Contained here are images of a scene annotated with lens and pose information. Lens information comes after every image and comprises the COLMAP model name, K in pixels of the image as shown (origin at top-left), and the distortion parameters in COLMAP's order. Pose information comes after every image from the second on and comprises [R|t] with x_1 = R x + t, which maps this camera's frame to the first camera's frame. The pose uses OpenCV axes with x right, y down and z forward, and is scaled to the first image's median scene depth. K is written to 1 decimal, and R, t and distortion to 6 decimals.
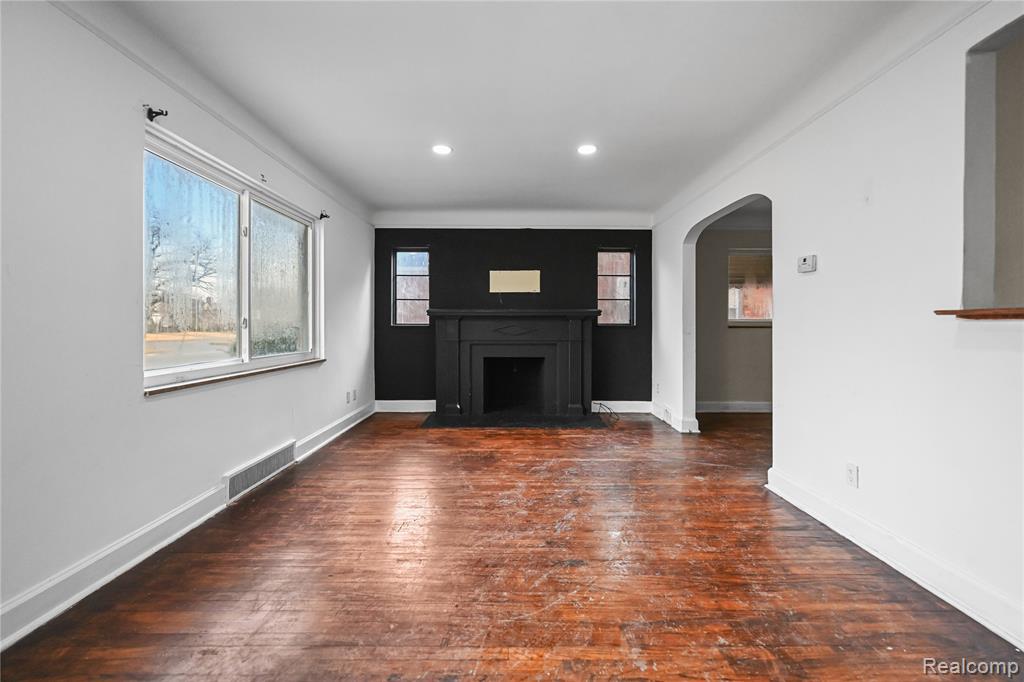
lens RADIAL K [[409.8, 0, 513.1], [0, 409.8, 334.4], [0, 0, 1]] dist [-0.001014, 0.000043]
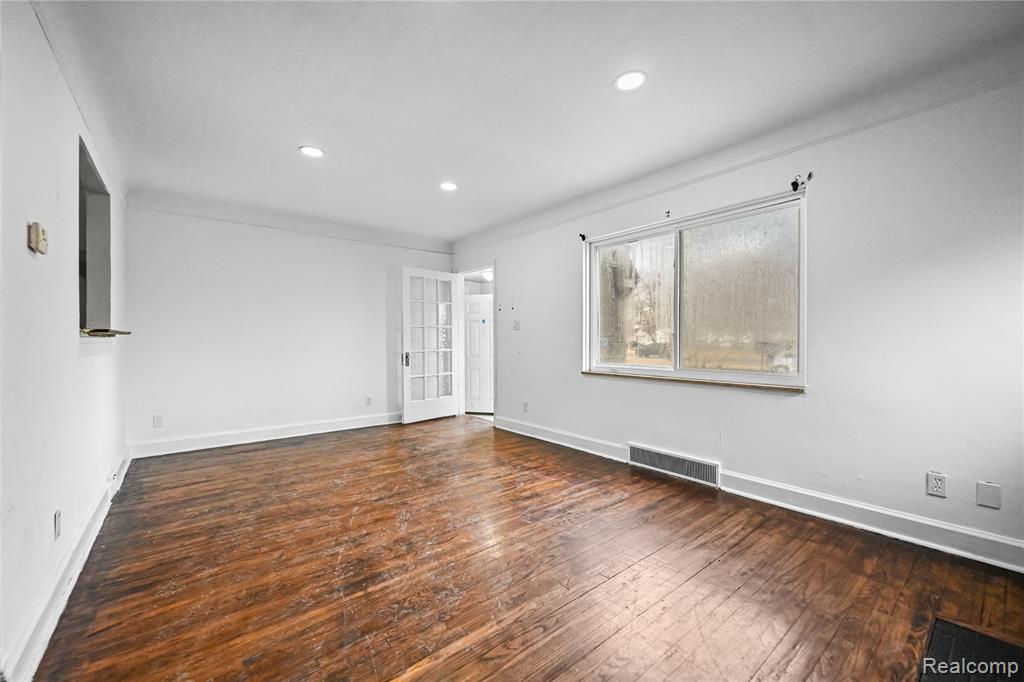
lens RADIAL K [[409.8, 0, 514.1], [0, 409.8, 338.0], [0, 0, 1]] dist [-0.001014, 0.000043]
pose [[-0.778649, -0.001239, -0.627459, 0.553694], [-0.013620, 0.999796, 0.014928, -0.047134], [0.627312, 0.020170, -0.778506, 1.919304]]
